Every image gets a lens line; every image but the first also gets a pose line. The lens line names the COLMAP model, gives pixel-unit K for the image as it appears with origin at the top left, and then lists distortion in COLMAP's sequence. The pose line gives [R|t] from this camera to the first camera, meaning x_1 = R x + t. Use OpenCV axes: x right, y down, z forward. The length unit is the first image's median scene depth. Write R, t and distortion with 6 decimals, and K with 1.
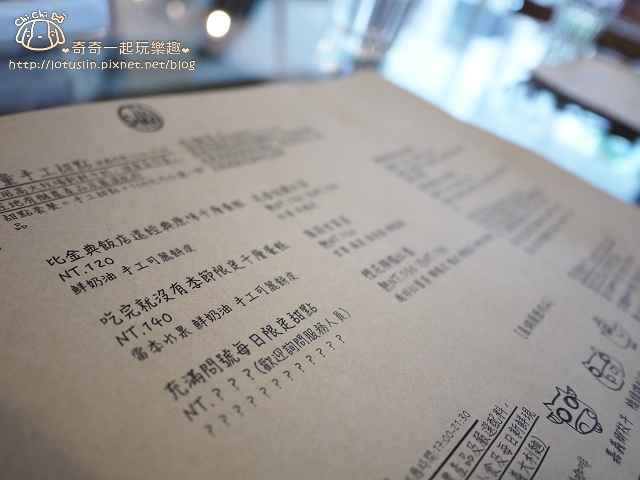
lens RADIAL K [[533.4, 0, 320.0], [0, 533.4, 240.0], [0, 0, 1]] dist [-0.064164, 0.019344]
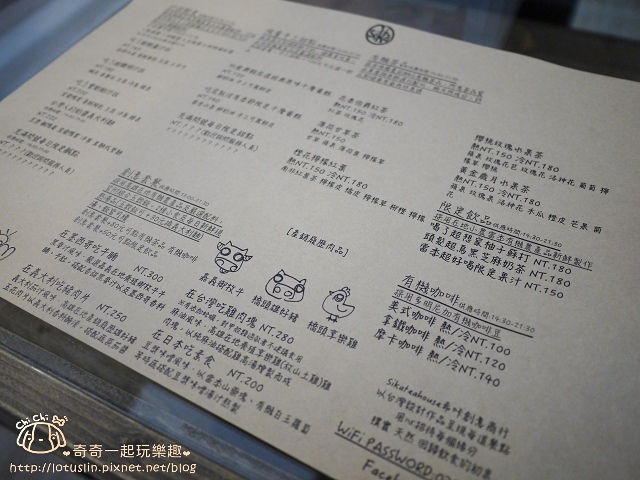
lens RADIAL K [[533.4, 0, 320.0], [0, 533.4, 240.0], [0, 0, 1]] dist [-0.064164, 0.019344]
pose [[0.200438, 0.573402, -0.794377, 1.694586], [-0.459982, 0.770985, 0.440453, -0.519301], [0.865009, 0.277115, 0.418289, 0.512904]]
